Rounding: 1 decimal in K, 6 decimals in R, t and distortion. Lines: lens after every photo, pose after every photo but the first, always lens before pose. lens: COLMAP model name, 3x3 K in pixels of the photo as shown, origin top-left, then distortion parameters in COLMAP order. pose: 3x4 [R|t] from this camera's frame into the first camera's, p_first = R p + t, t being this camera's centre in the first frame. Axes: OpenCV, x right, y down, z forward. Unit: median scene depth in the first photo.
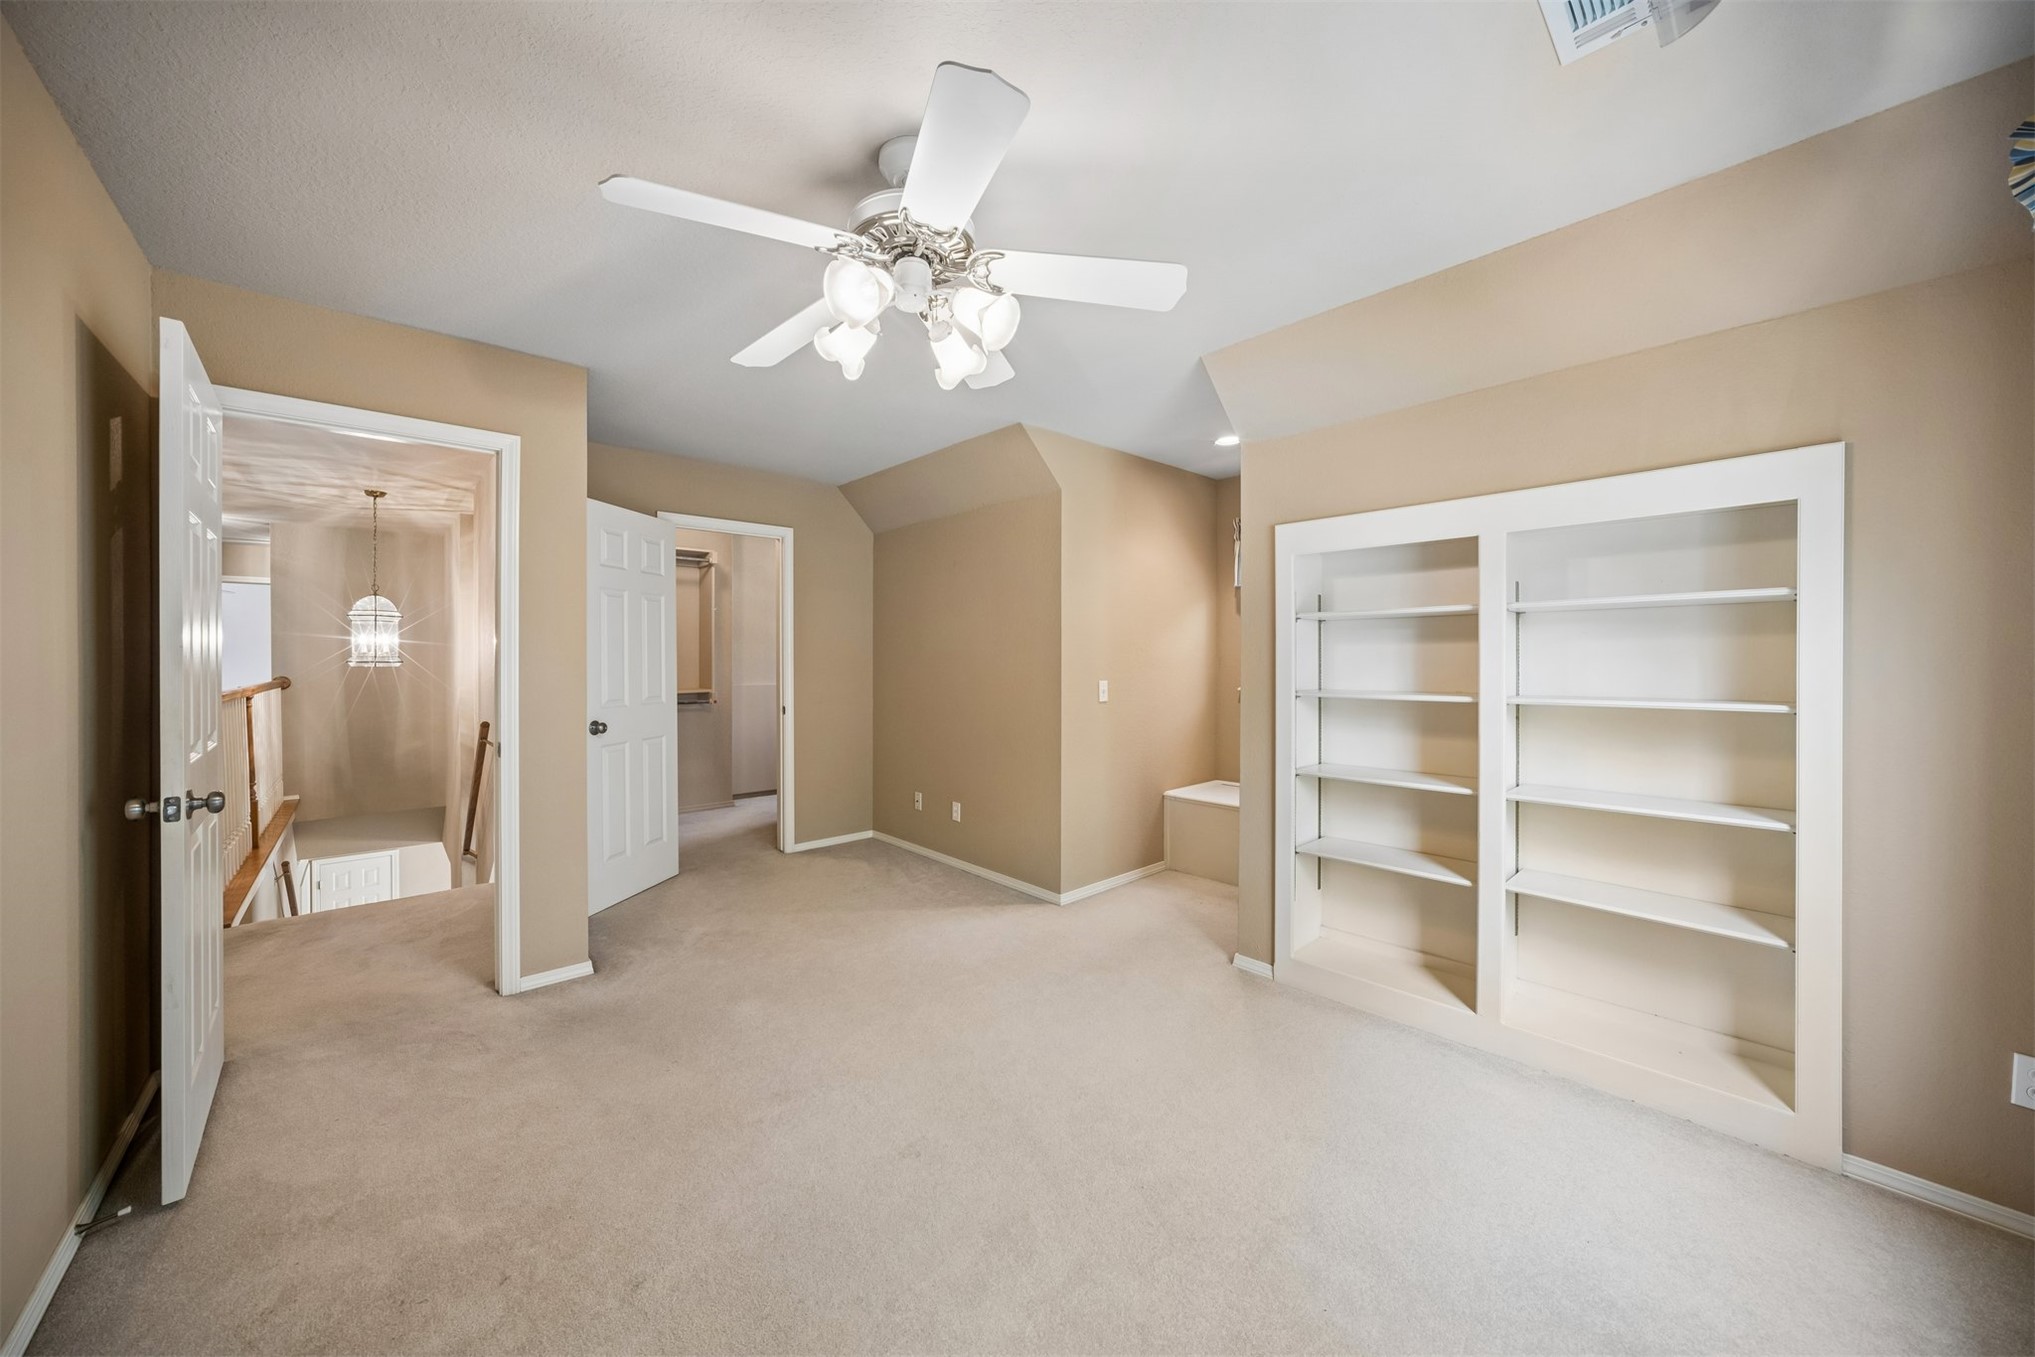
lens RADIAL K [[706.6, 0, 1011.6], [0, 706.6, 660.9], [0, 0, 1]] dist [-0.014617, 0.001151]
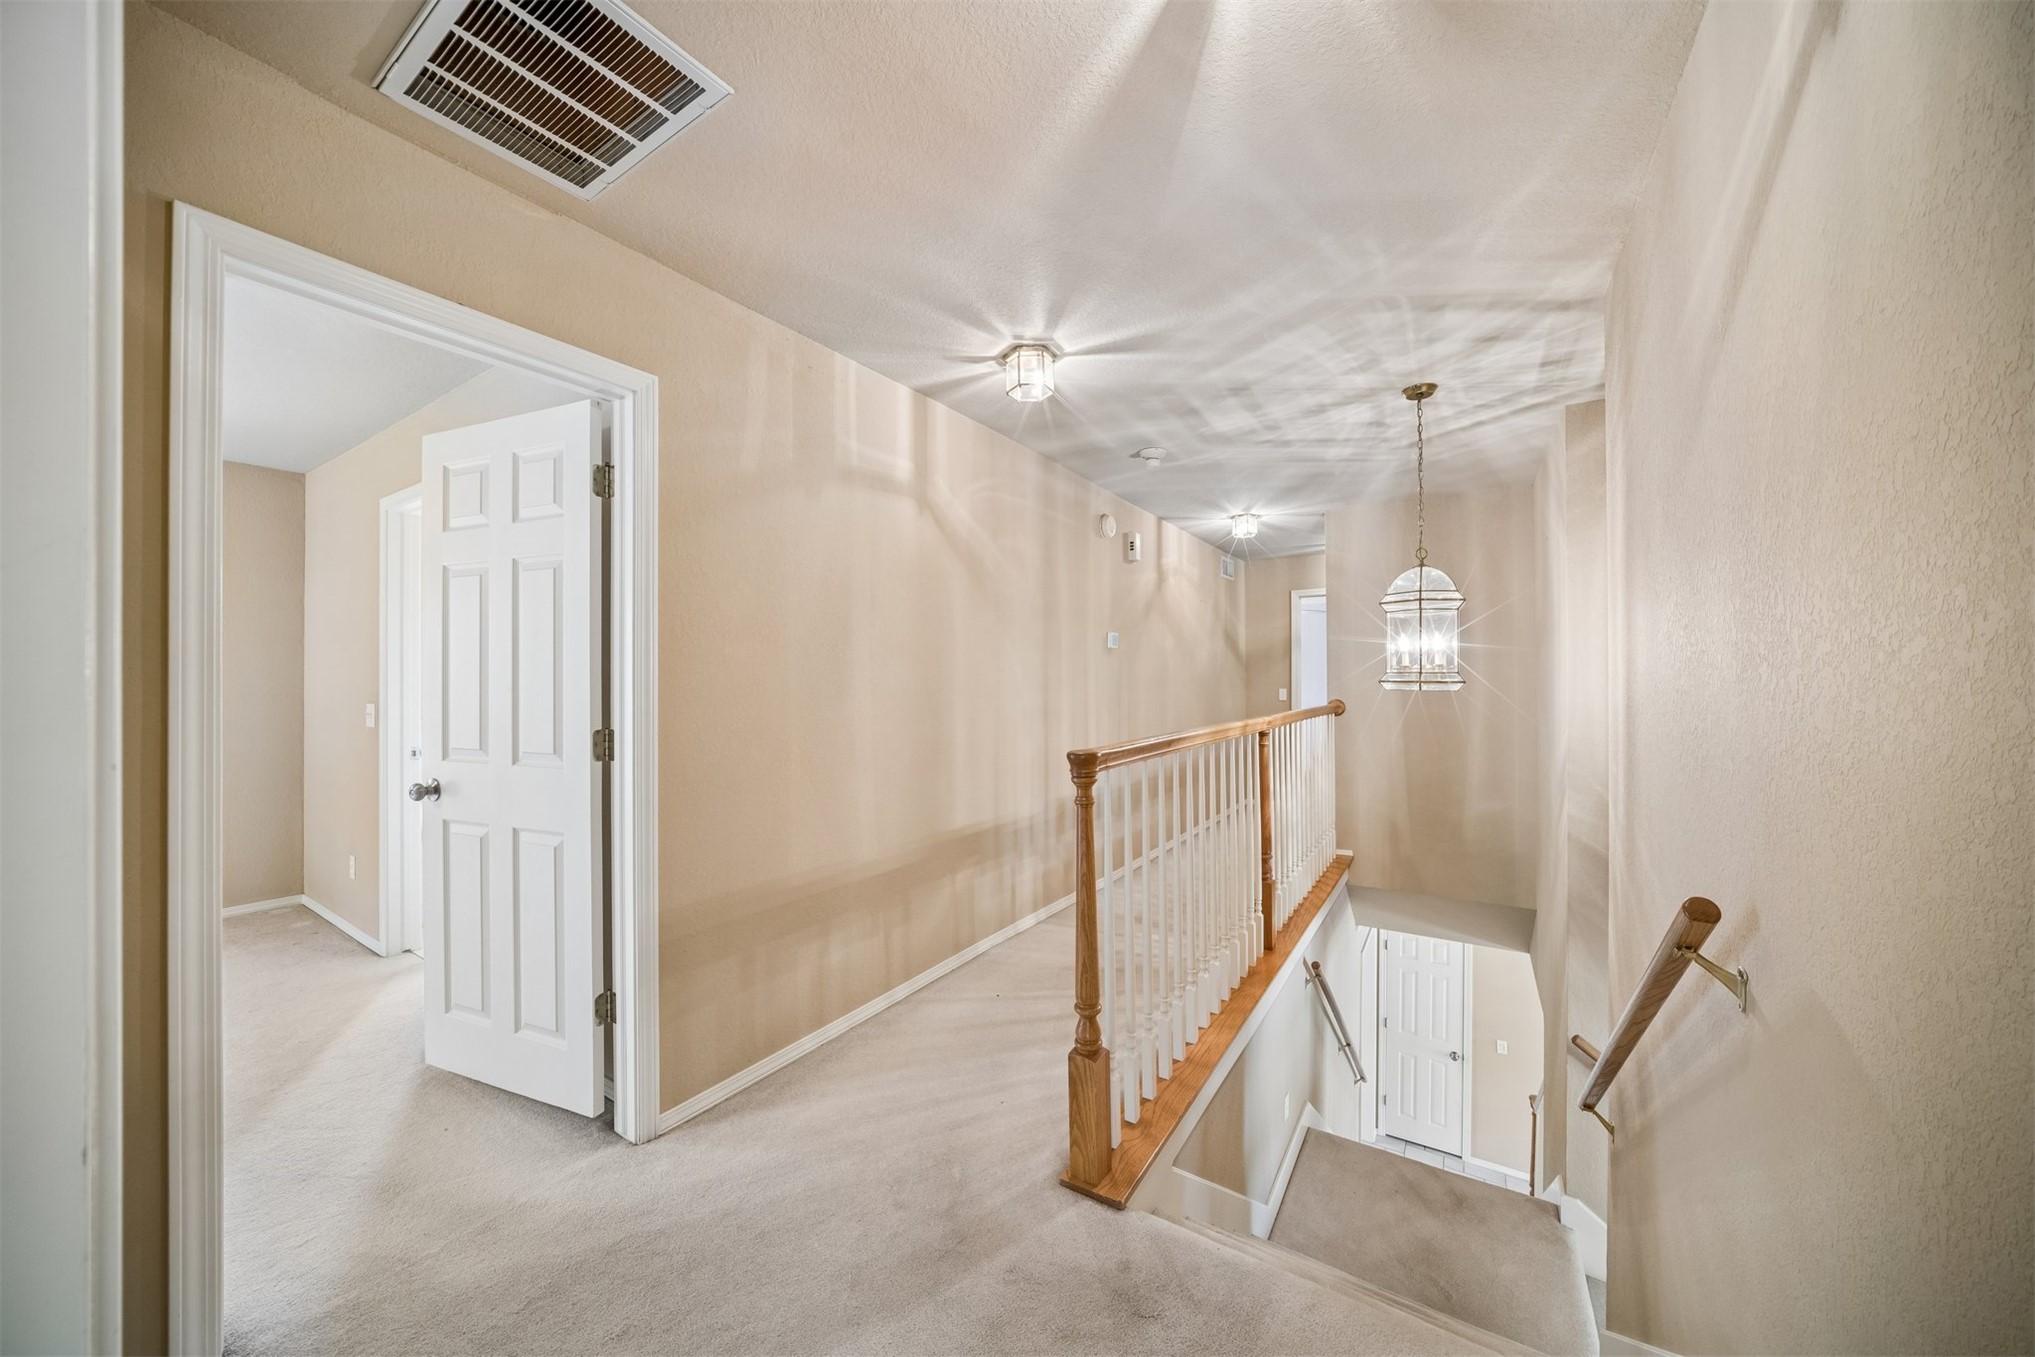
lens RADIAL K [[706.6, 0, 996.3], [0, 706.6, 676.6], [0, 0, 1]] dist [-0.014617, 0.001151]
pose [[0.239730, -0.003152, -0.970835, -0.431961], [-0.002475, 0.999989, -0.003858, -0.000196], [0.970837, 0.003328, 0.239719, 0.519789]]
